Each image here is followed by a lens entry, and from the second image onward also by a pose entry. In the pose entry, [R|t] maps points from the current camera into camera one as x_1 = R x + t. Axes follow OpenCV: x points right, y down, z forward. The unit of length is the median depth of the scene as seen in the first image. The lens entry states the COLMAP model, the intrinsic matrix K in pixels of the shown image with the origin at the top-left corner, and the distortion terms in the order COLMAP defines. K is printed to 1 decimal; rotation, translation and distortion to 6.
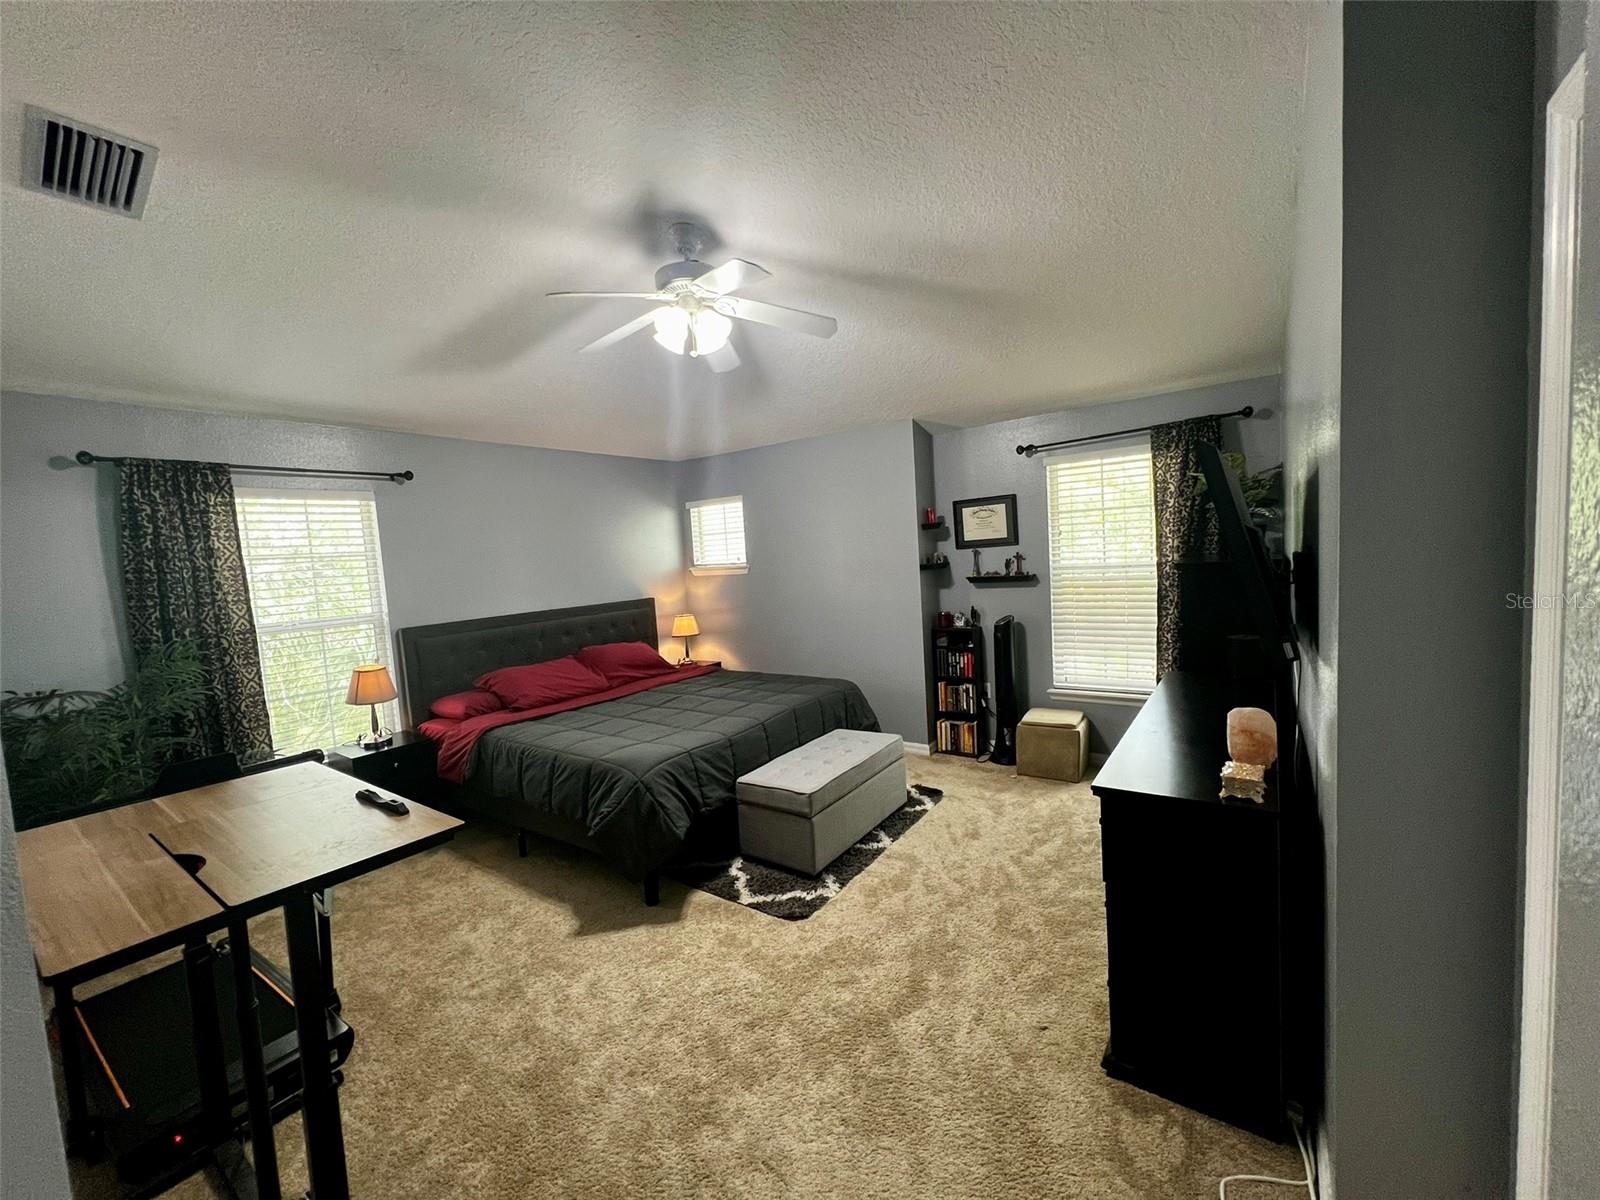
lens RADIAL K [[643.0, 0, 802.0], [0, 643.0, 601.8], [0, 0, 1]] dist [-0.002468, -0.000240]
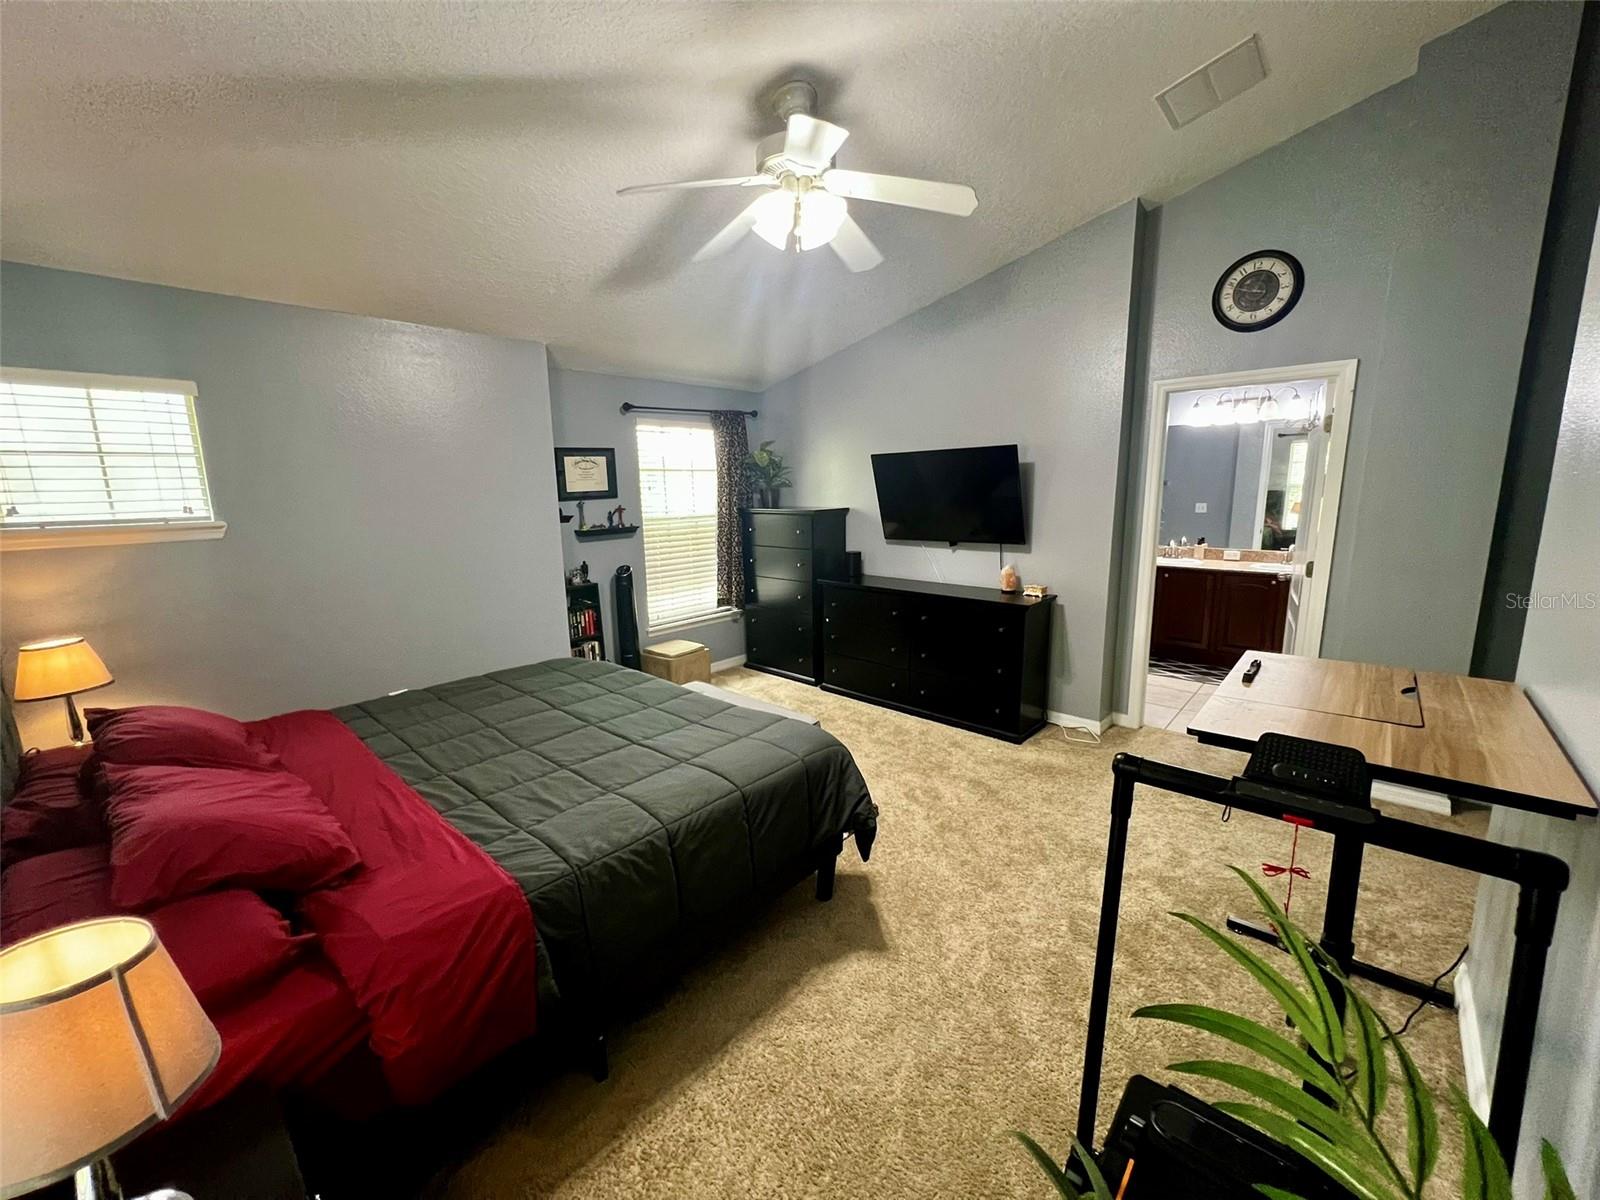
lens RADIAL K [[643.0, 0, 802.4], [0, 643.0, 599.3], [0, 0, 1]] dist [-0.002468, -0.000240]
pose [[0.117612, -0.118648, 0.985946, -0.670743], [0.089912, 0.990031, 0.108414, -0.011912], [-0.988981, 0.075897, 0.127107, 0.581100]]
